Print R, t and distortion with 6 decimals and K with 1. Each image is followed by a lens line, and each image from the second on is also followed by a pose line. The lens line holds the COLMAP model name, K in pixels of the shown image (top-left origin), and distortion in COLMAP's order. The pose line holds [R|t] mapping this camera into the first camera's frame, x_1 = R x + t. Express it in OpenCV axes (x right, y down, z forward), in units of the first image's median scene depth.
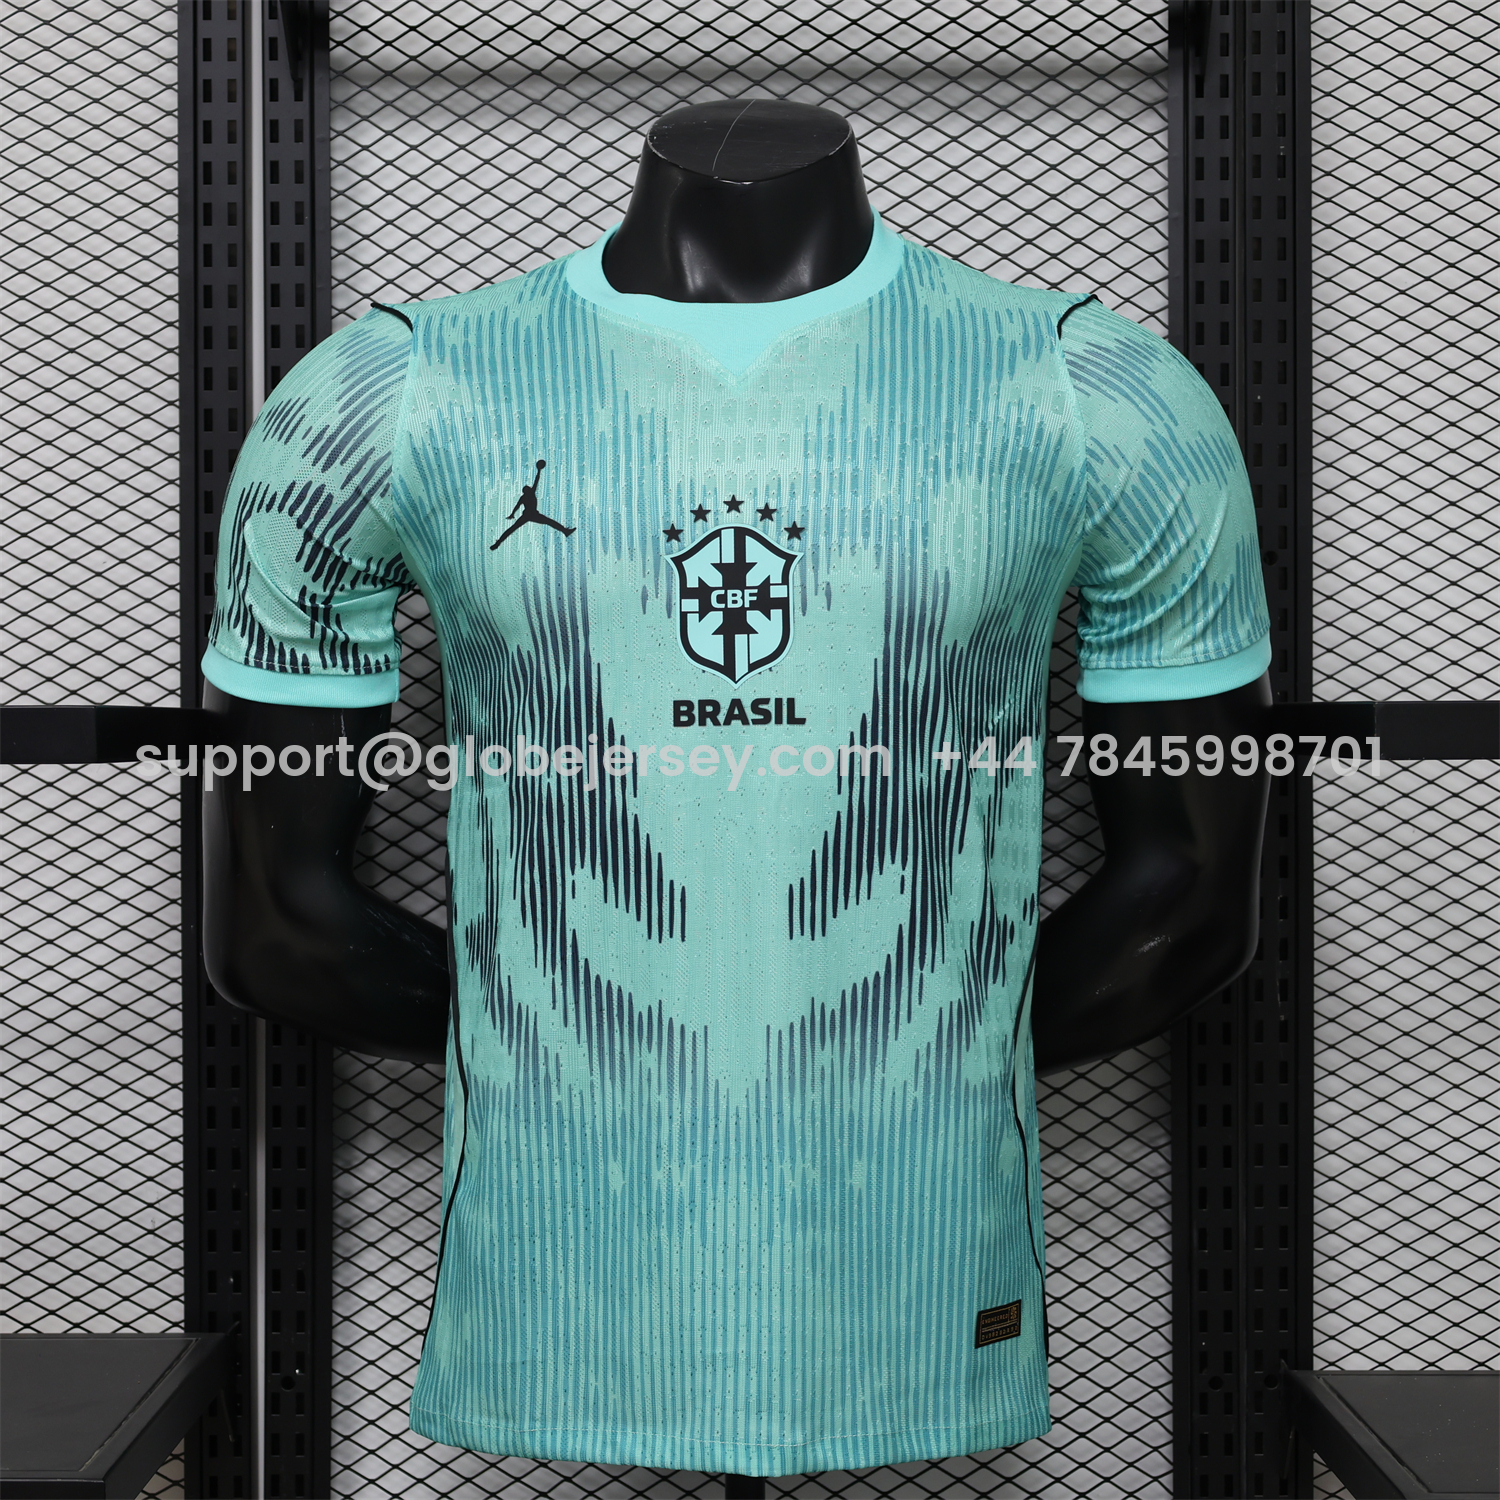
lens RADIAL K [[2672.4, 0, 777.8], [0, 2672.4, 746.1], [0, 0, 1]] dist [-0.001506, -0.087052]
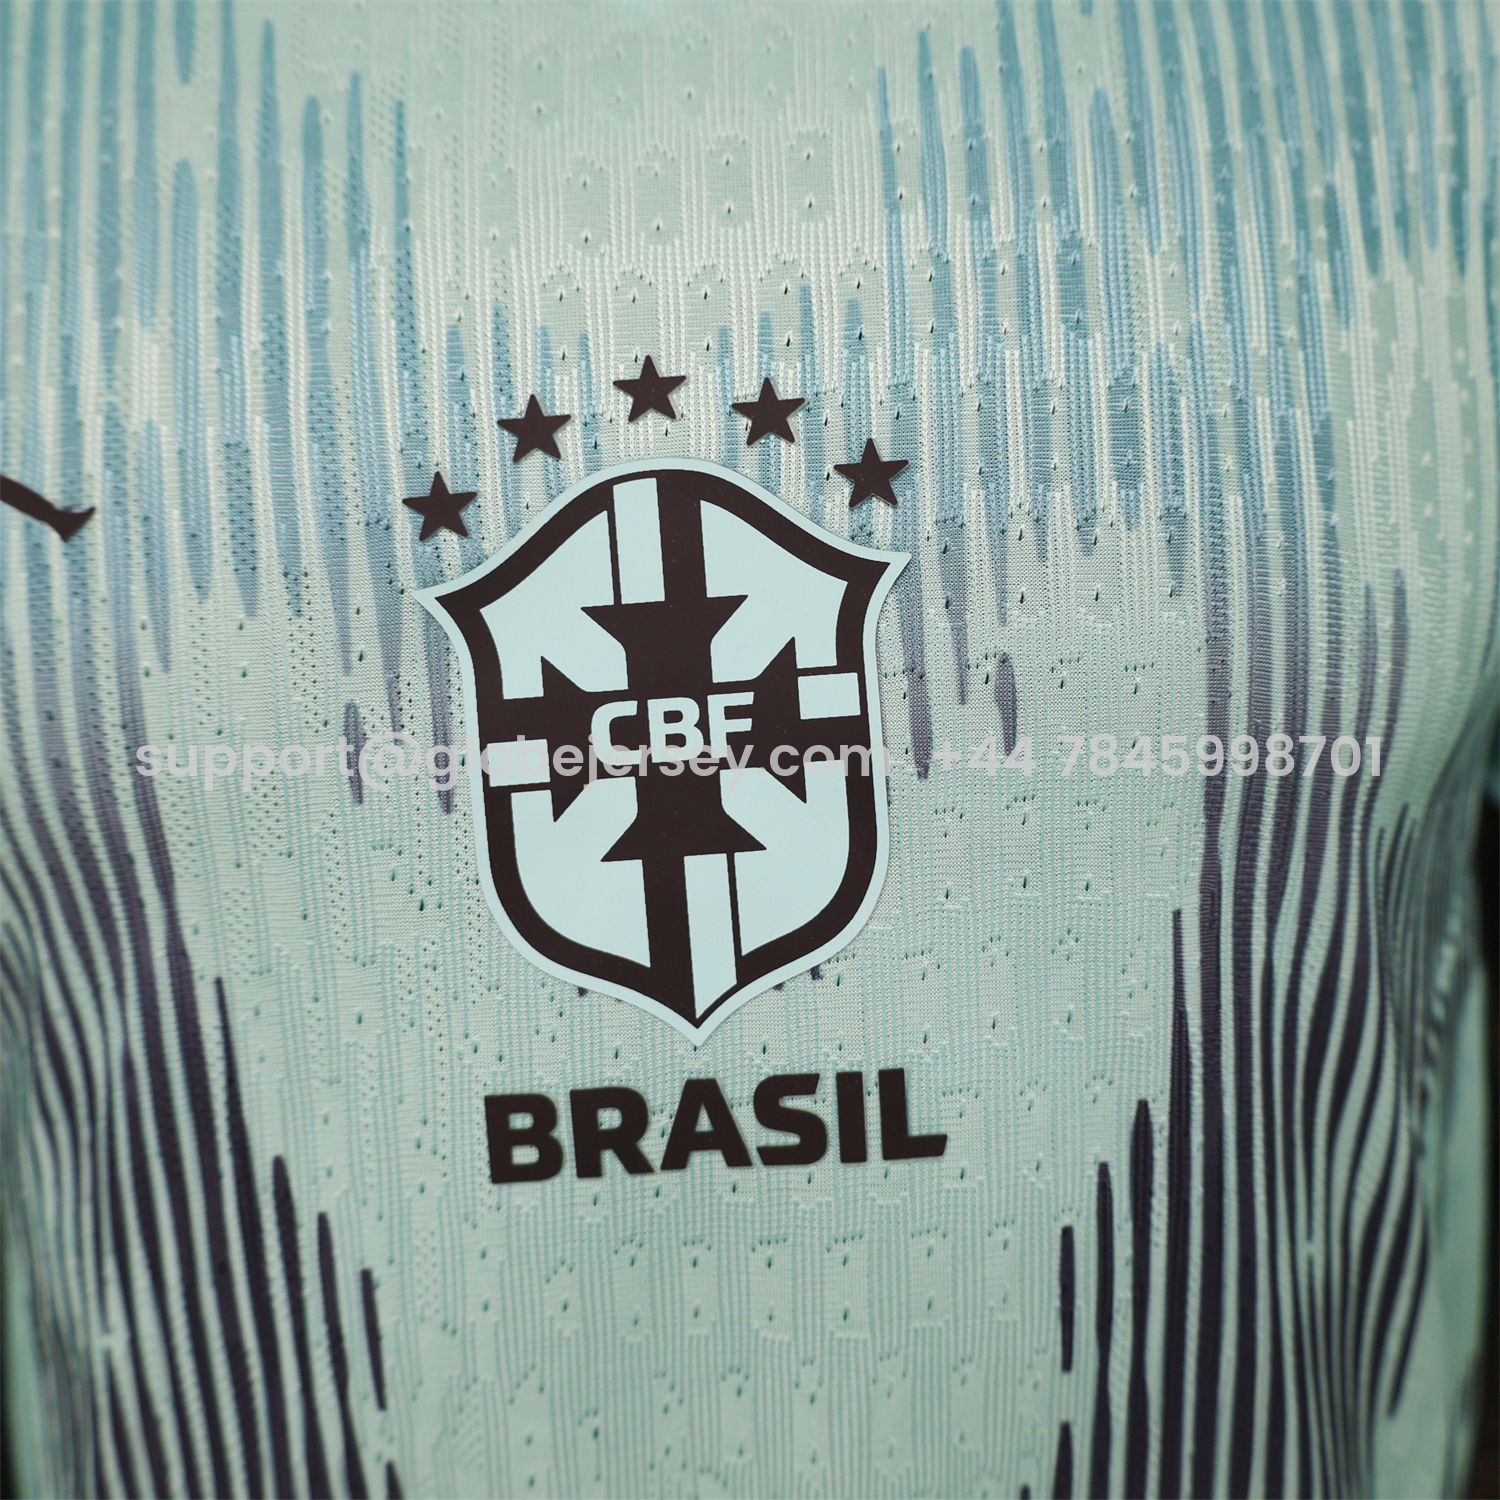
lens RADIAL K [[1554.0, 0, 723.8], [0, 1554.0, 749.2], [0, 0, 1]] dist [-0.024380, 0.009919]
pose [[0.998253, -0.057998, 0.011271, -0.012669], [0.055892, 0.988846, 0.138060, -0.074243], [-0.019153, -0.137188, 0.990360, 0.822223]]
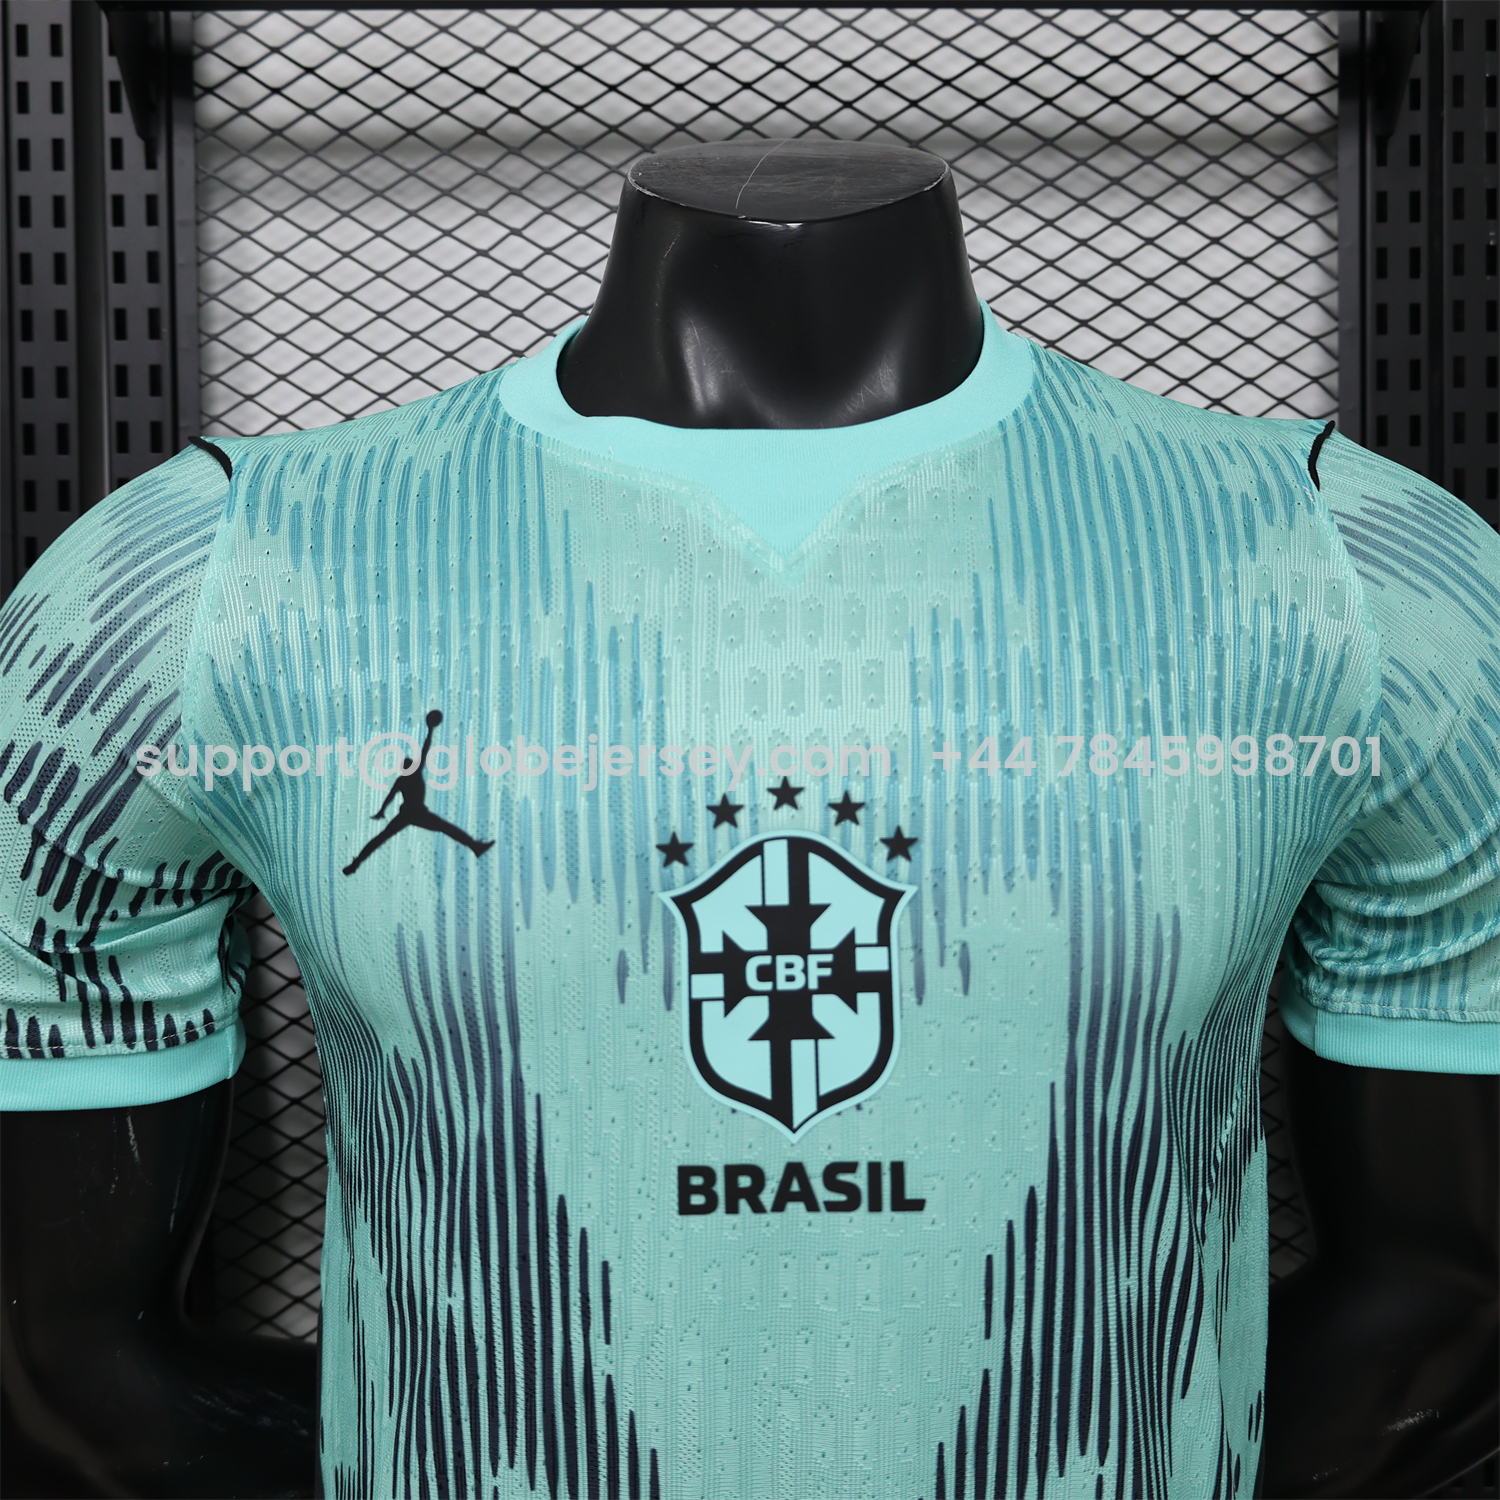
lens RADIAL K [[1497.9, 0, 750.0], [0, 1497.9, 750.0], [0, 0, 1]] dist [-0.019702, 0.006647]
pose [[0.999830, -0.005658, 0.017534, -0.028748], [0.005452, 0.999916, 0.011771, -0.101784], [-0.017599, -0.011674, 0.999777, 0.687076]]
